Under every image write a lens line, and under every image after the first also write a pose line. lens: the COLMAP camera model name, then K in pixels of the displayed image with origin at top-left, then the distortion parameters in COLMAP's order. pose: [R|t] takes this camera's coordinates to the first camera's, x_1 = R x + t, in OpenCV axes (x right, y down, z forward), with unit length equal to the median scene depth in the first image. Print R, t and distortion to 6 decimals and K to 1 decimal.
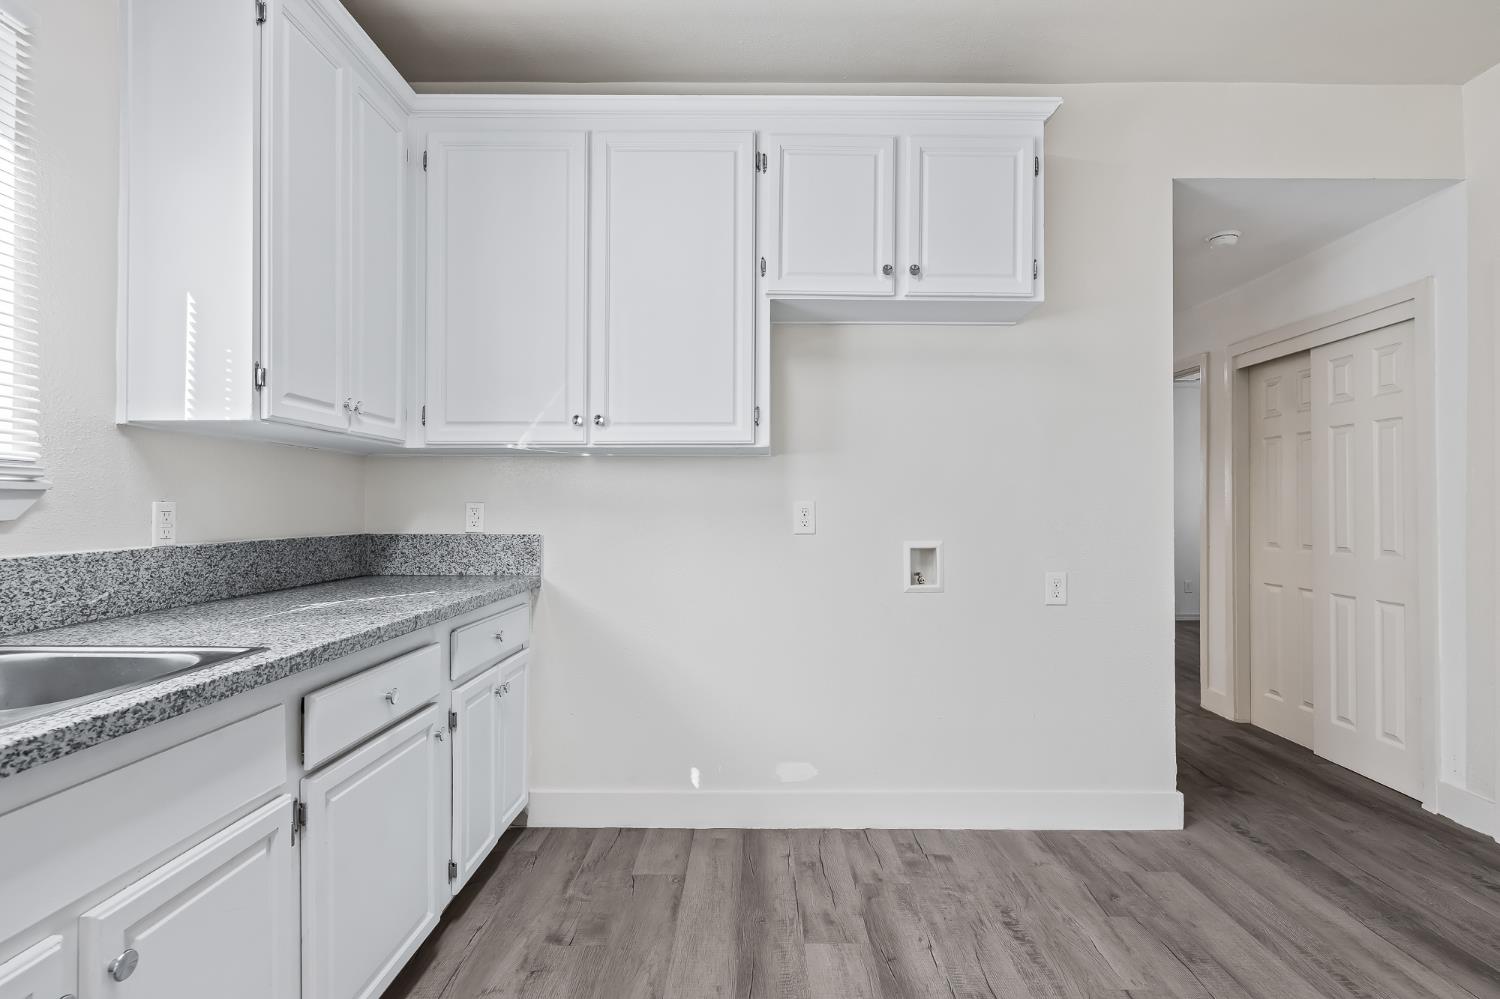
lens RADIAL K [[723.3, 0, 758.4], [0, 723.3, 504.0], [0, 0, 1]] dist [0.000644, 0.000892]
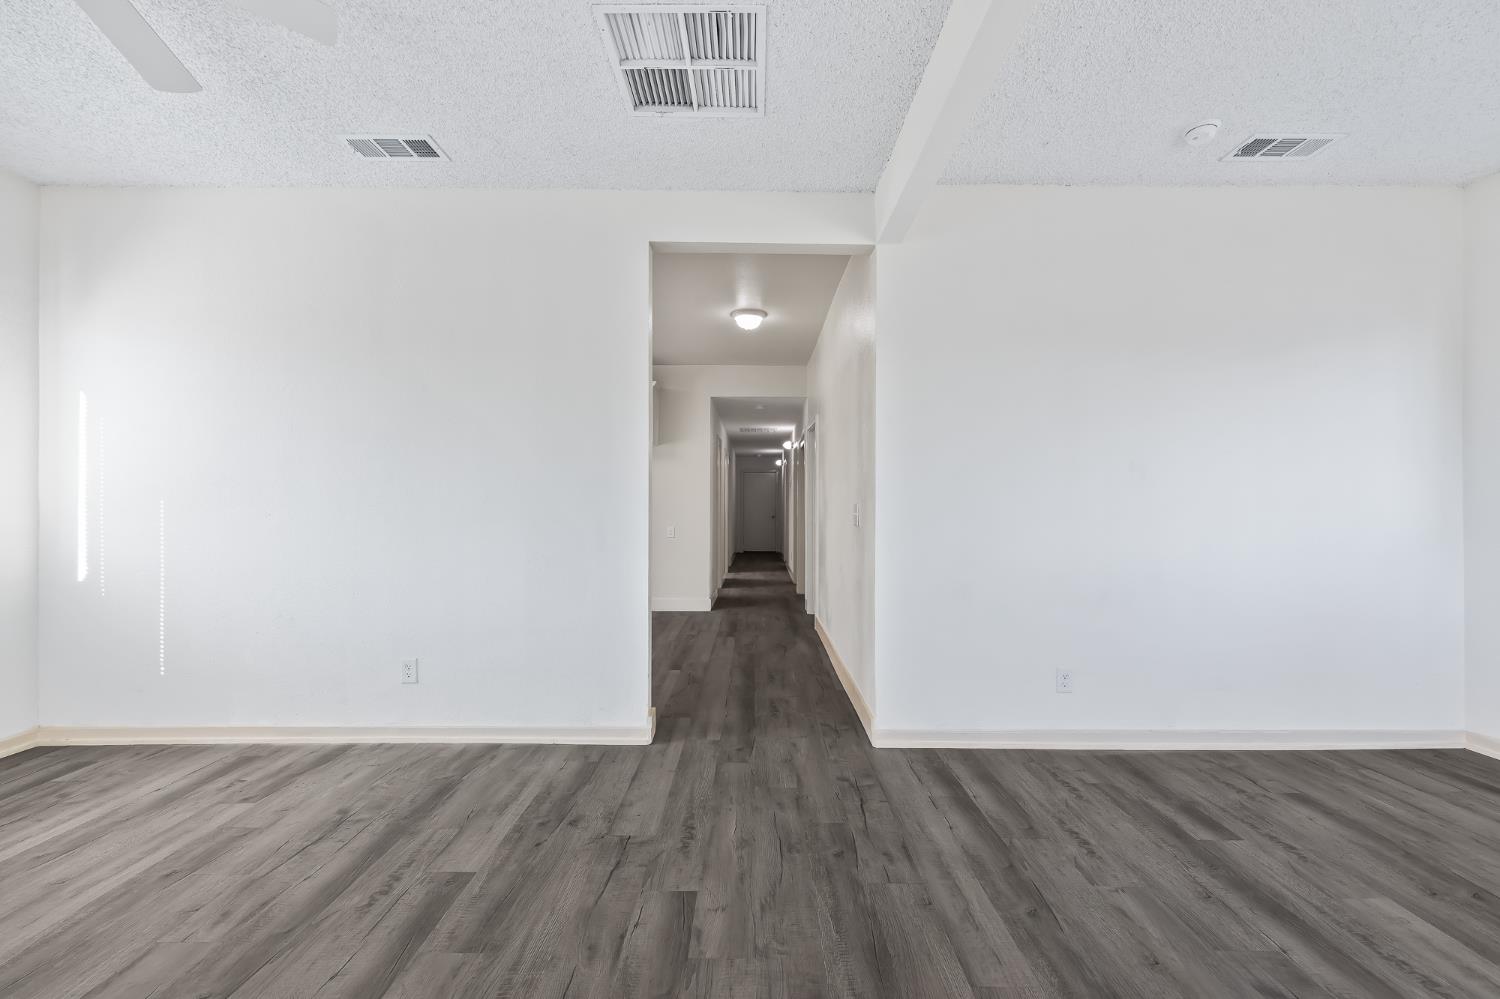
lens RADIAL K [[605.0, 0, 759.1], [0, 605.0, 509.7], [0, 0, 1]] dist [0.004515, -0.001163]
pose [[0.999989, 0.000416, 0.004758, 0.867448], [-0.000475, 0.999924, 0.012351, -0.010889], [-0.004753, -0.012353, 0.999912, -1.758123]]
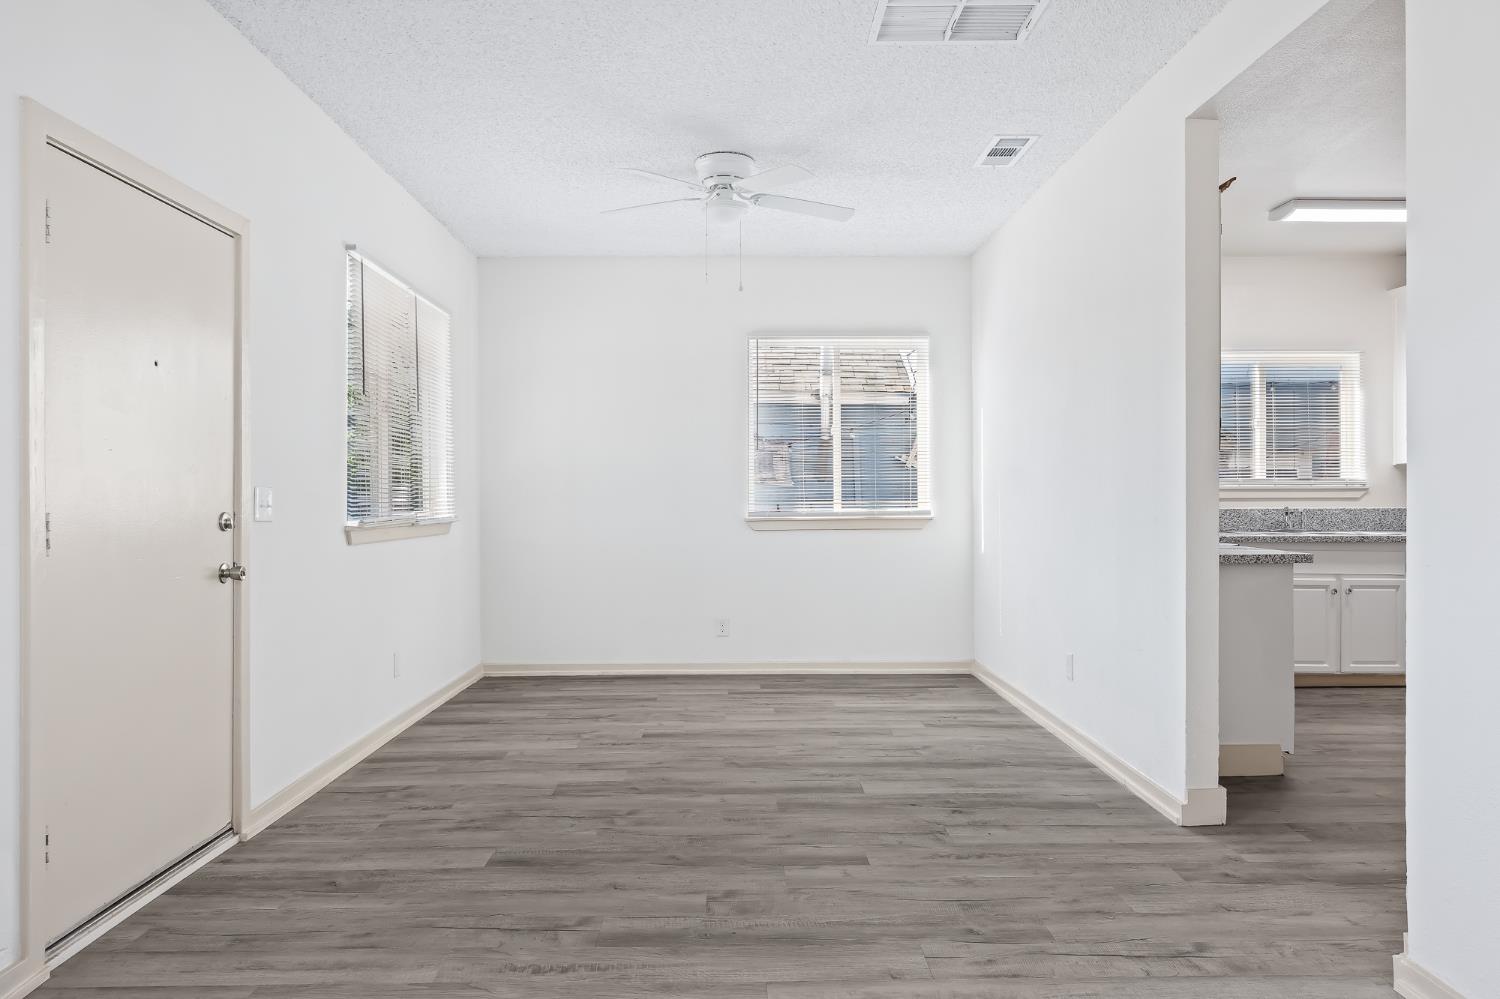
lens RADIAL K [[985.7, 0, 752.1], [0, 985.7, 497.9], [0, 0, 1]] dist [-0.001449, -0.000728]
pose [[0.021030, 0.000606, -0.999779, 2.104773], [0.007202, 0.999974, 0.000758, 0.000475], [0.999753, -0.007216, 0.021025, -1.160982]]
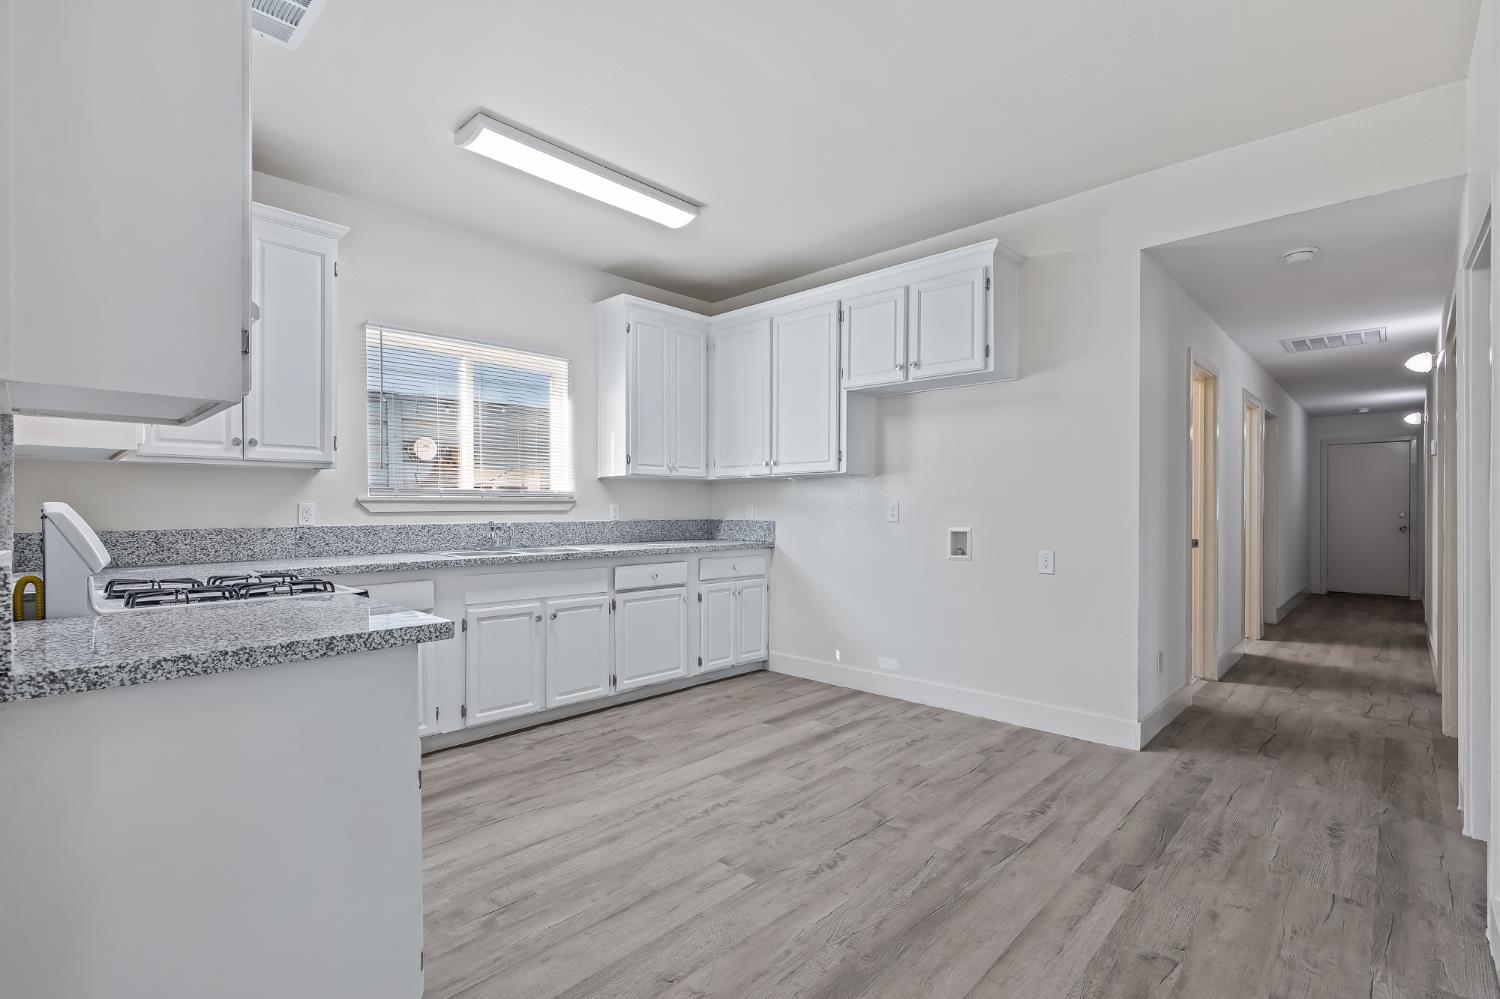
lens RADIAL K [[685.0, 0, 754.9], [0, 685.0, 515.3], [0, 0, 1]] dist [-0.001352, -0.000055]
pose [[0.728615, 0.005057, -0.684905, 1.031457], [0.004890, 0.999909, 0.012586, 0.005684], [0.684906, -0.012520, 0.728524, -0.412661]]
